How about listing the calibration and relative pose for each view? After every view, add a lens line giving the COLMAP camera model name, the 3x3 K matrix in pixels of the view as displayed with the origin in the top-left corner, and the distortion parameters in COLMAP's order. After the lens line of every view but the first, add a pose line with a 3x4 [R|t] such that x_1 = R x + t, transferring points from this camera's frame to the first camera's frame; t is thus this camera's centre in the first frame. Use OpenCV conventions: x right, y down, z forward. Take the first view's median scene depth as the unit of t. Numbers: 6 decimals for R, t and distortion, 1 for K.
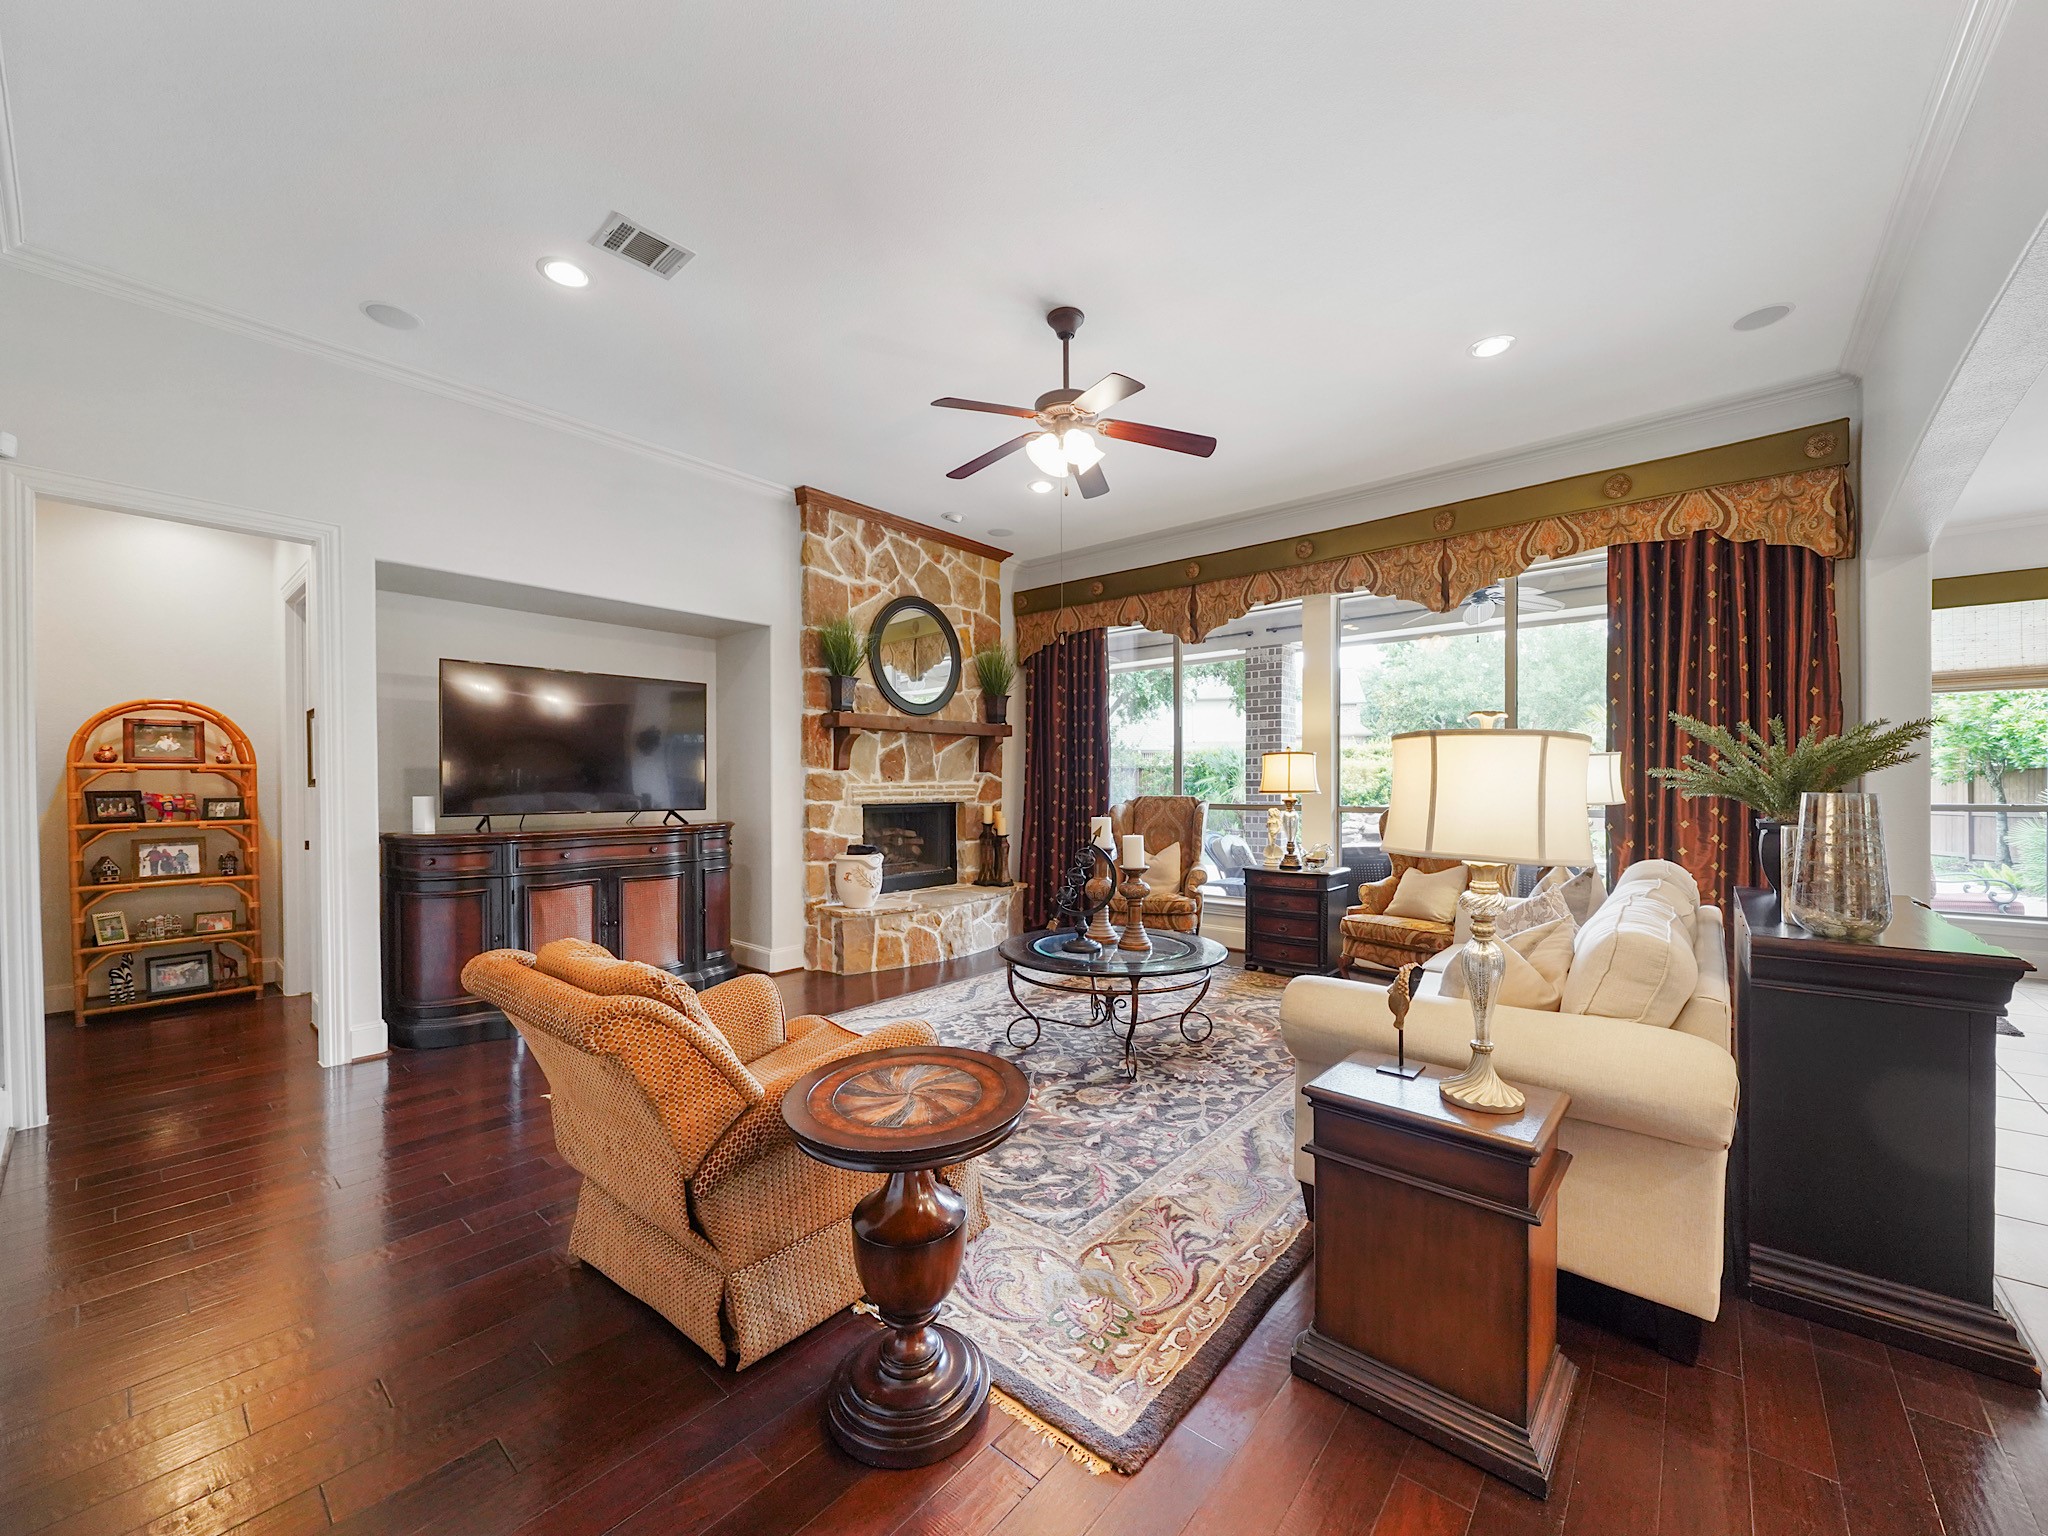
lens RADIAL K [[808.5, 0, 1027.8], [0, 808.5, 774.3], [0, 0, 1]] dist [-0.000896, -0.000199]
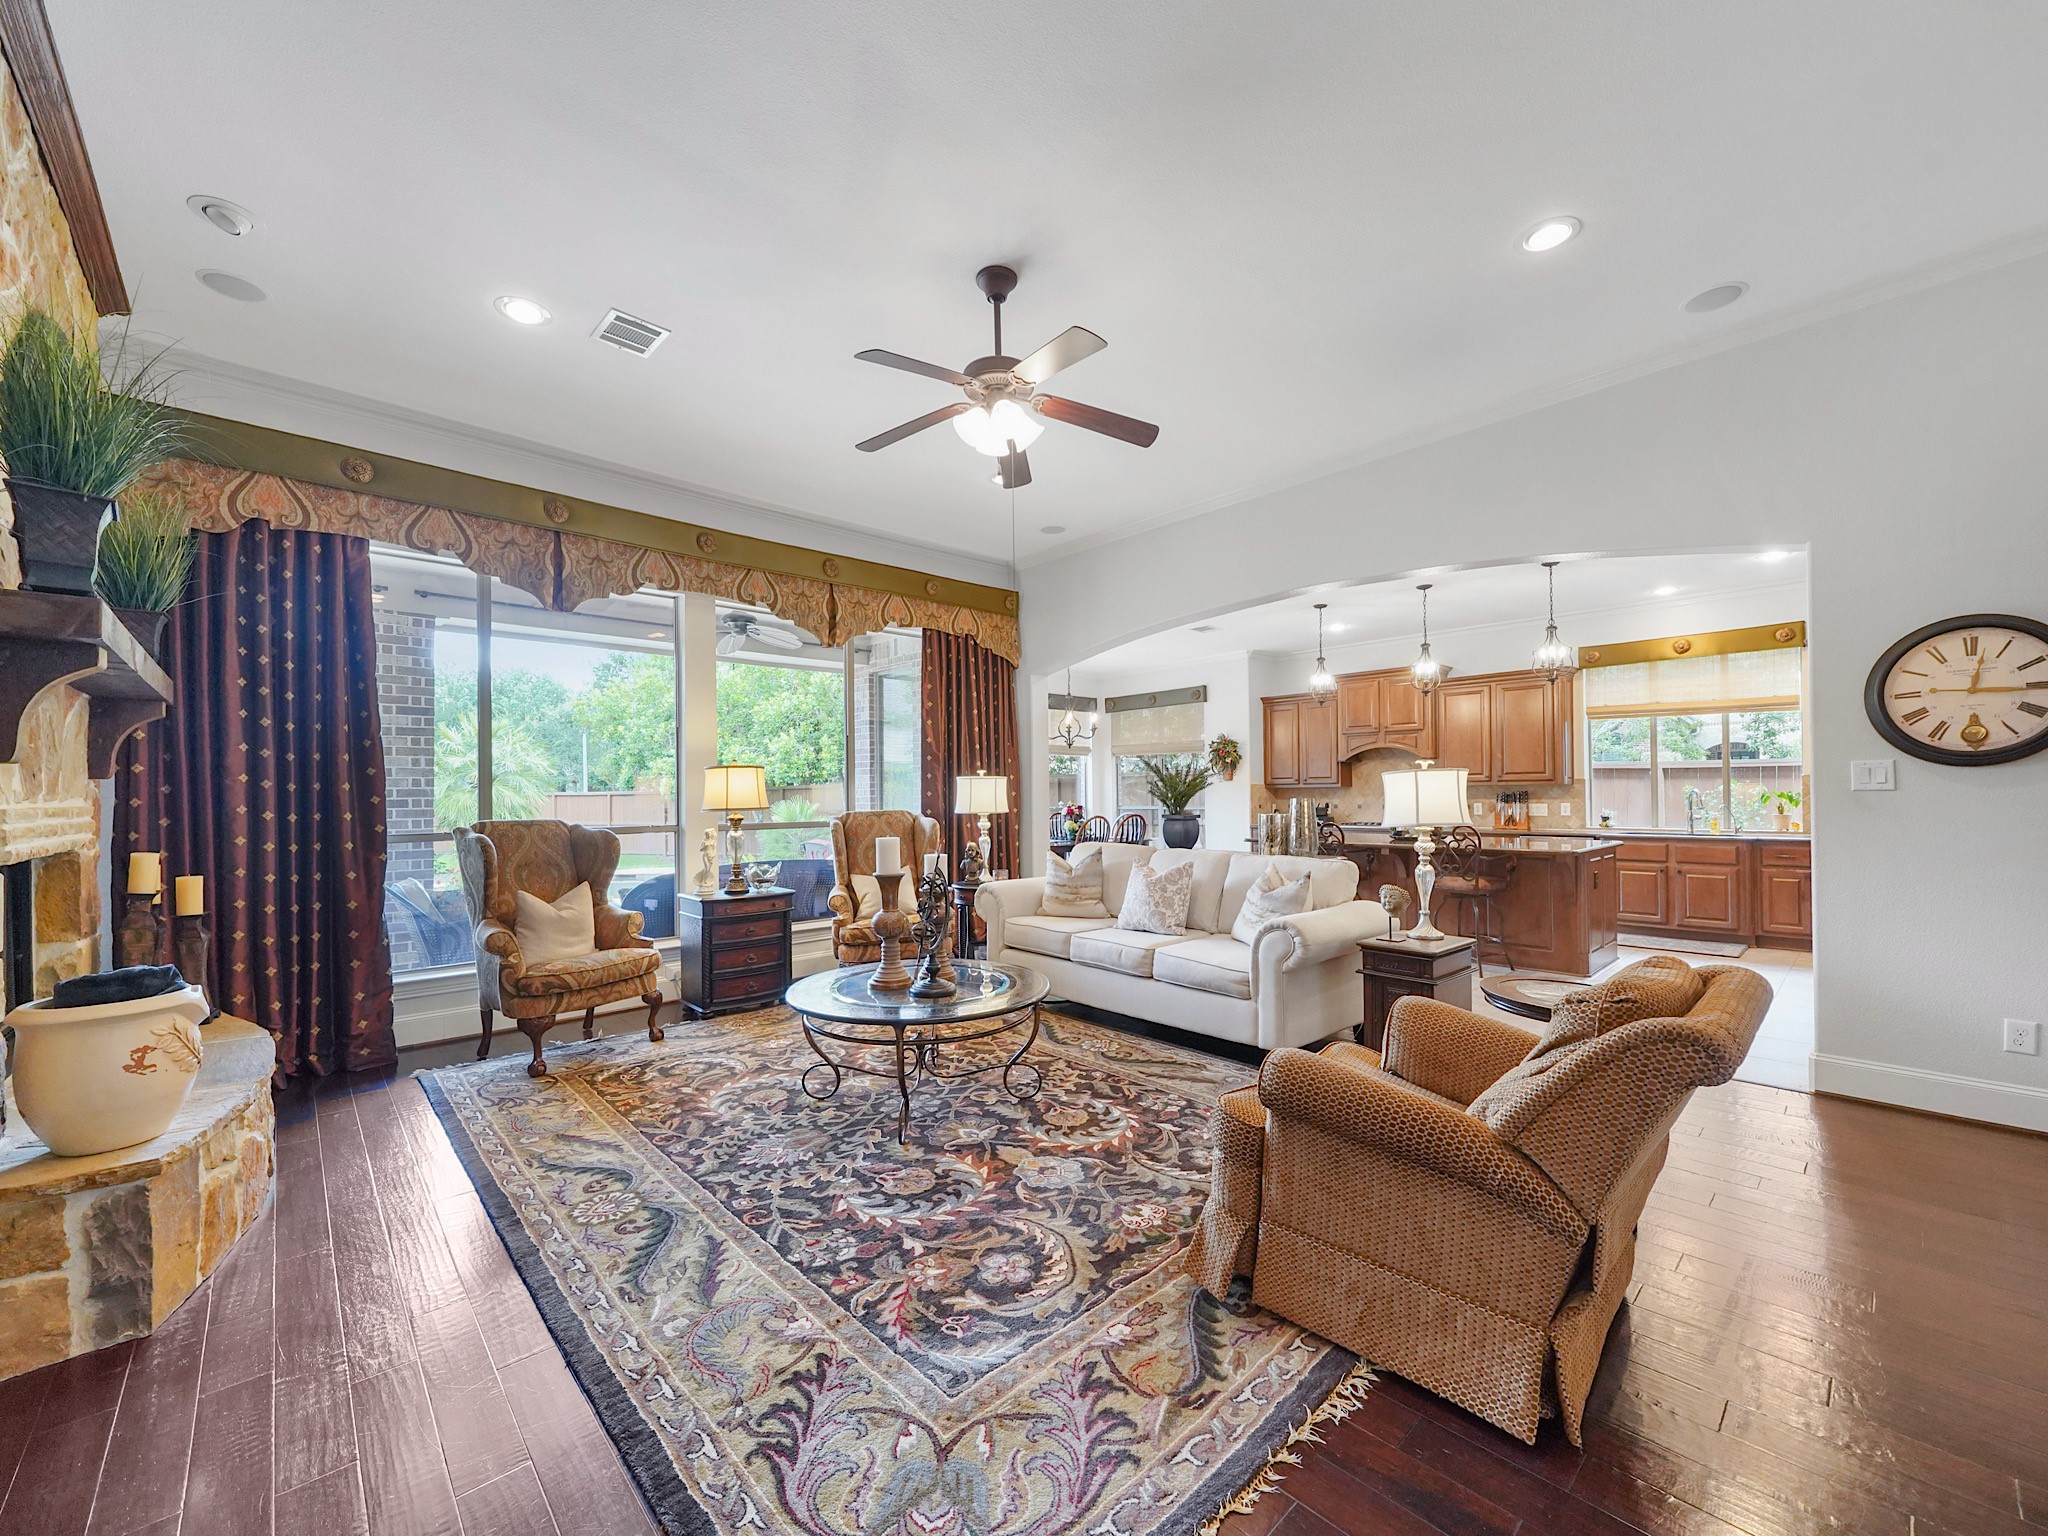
lens RADIAL K [[808.5, 0, 1027.8], [0, 808.5, 774.3], [0, 0, 1]] dist [-0.000896, -0.000199]
pose [[0.115912, 0.028158, 0.992860, -0.655032], [-0.001584, 0.999602, -0.028165, 0.009452], [-0.993258, 0.001692, 0.115910, 0.680286]]
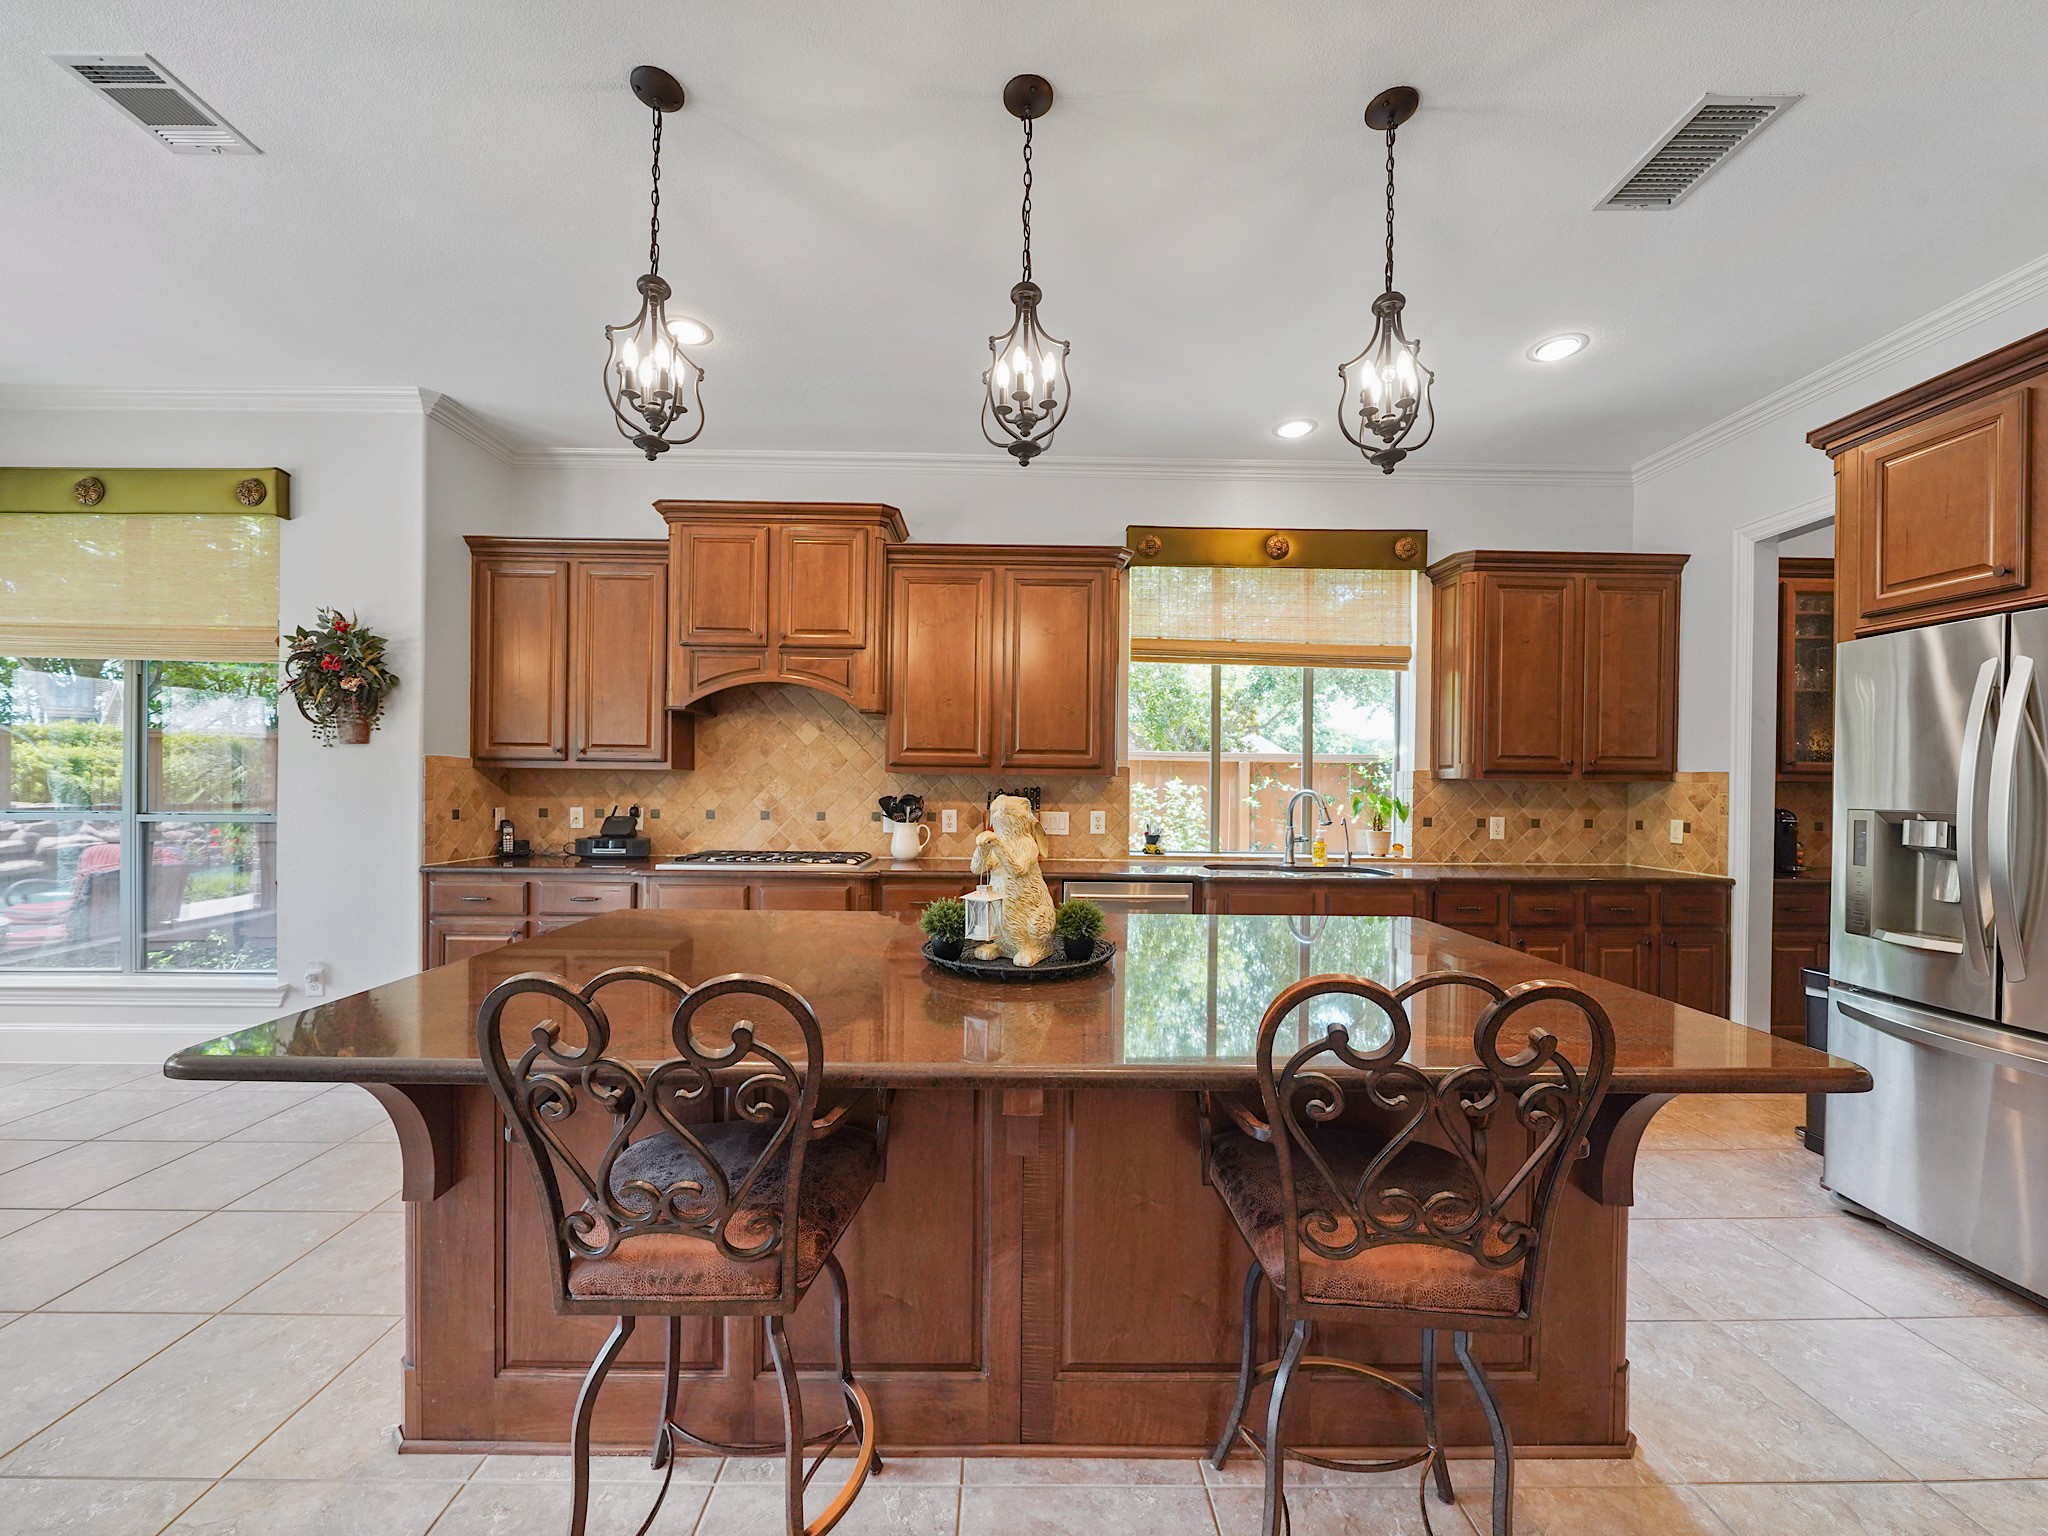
lens RADIAL K [[793.0, 0, 1021.4], [0, 793.0, 773.5], [0, 0, 1]] dist [-0.001982, -0.000252]
pose [[-0.657859, 0.007702, 0.753102, 0.618521], [-0.016938, 0.999544, -0.025018, 0.001452], [-0.752951, -0.029214, -0.657428, 0.396322]]
